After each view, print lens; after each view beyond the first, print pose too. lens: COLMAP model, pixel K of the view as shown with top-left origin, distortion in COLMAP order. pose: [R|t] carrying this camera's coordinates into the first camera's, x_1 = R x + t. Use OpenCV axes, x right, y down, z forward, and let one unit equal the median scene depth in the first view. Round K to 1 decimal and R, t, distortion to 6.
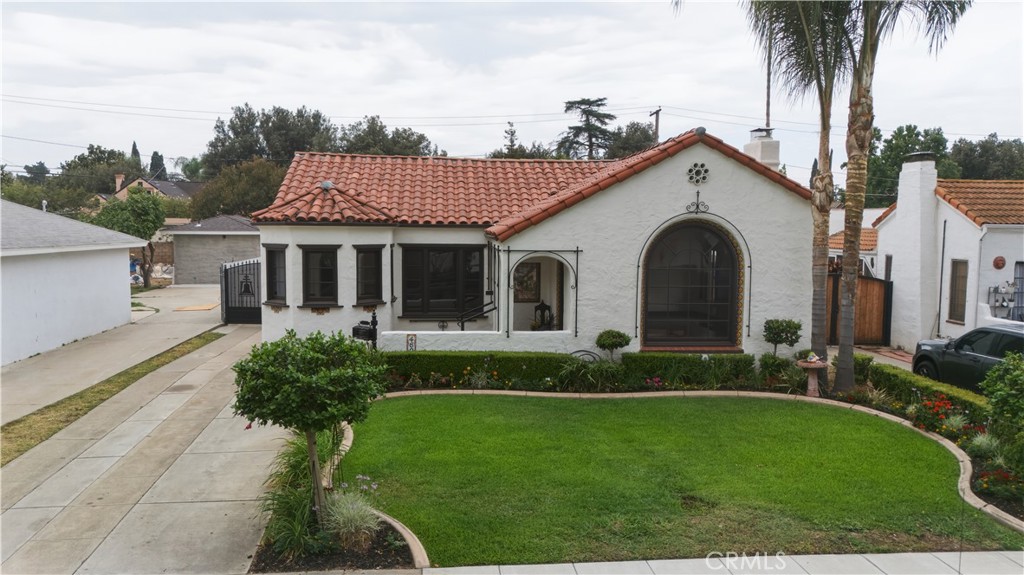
lens RADIAL K [[753.7, 0, 515.0], [0, 753.7, 287.8], [0, 0, 1]] dist [0.074140, -0.076128]
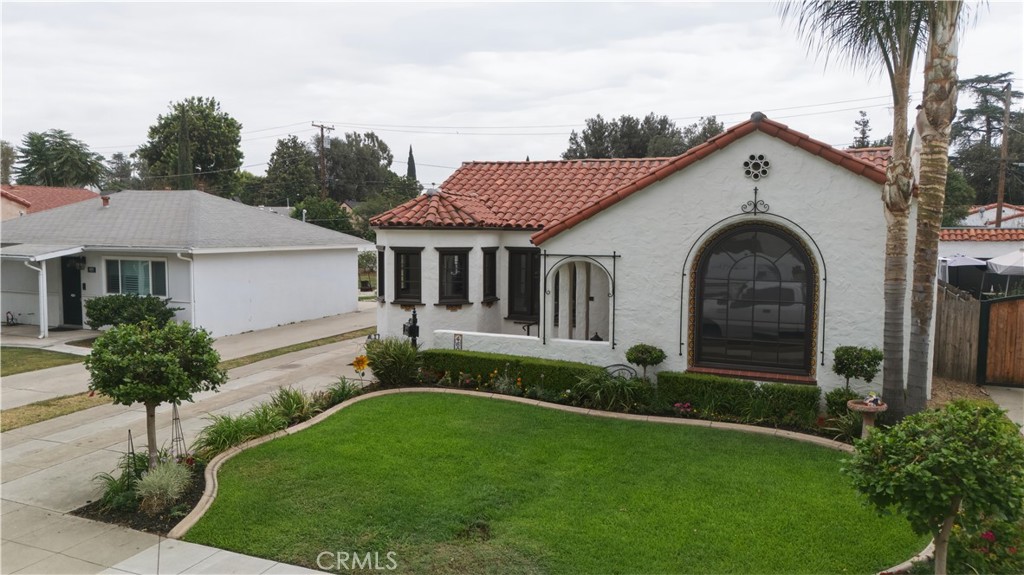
lens RADIAL K [[753.7, 0, 515.0], [0, 753.7, 287.8], [0, 0, 1]] dist [0.074140, -0.076128]
pose [[0.874829, 0.036671, -0.483042, 0.418611], [-0.038884, 0.999229, 0.005436, -0.010375], [0.482869, 0.014027, 0.875580, 0.130236]]
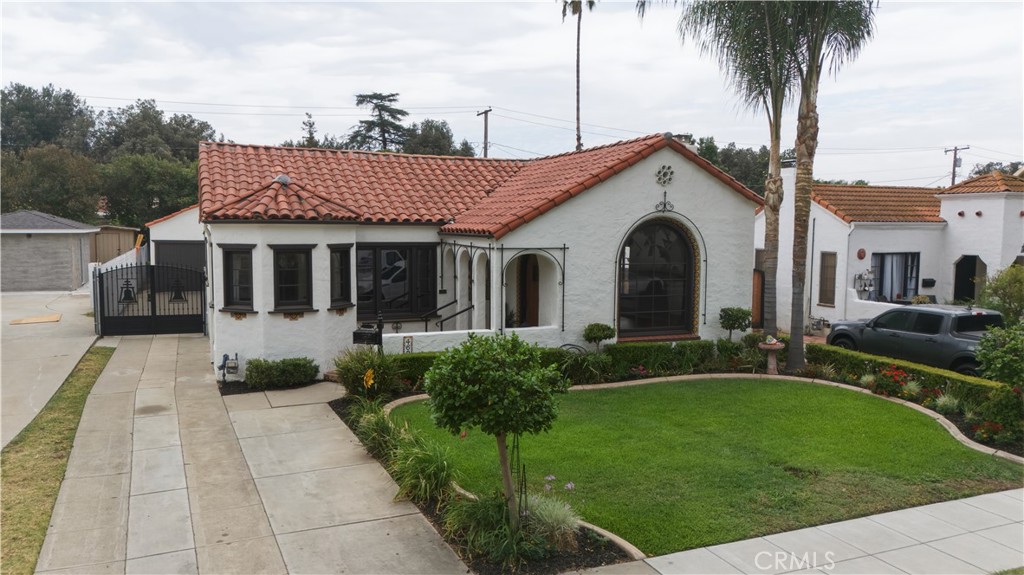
lens RADIAL K [[753.7, 0, 515.0], [0, 753.7, 287.8], [0, 0, 1]] dist [0.074140, -0.076128]
pose [[0.952912, -0.027069, 0.302037, -0.290868], [0.025584, 0.999633, 0.008873, -0.005372], [-0.302166, -0.000728, 0.953255, 0.036721]]
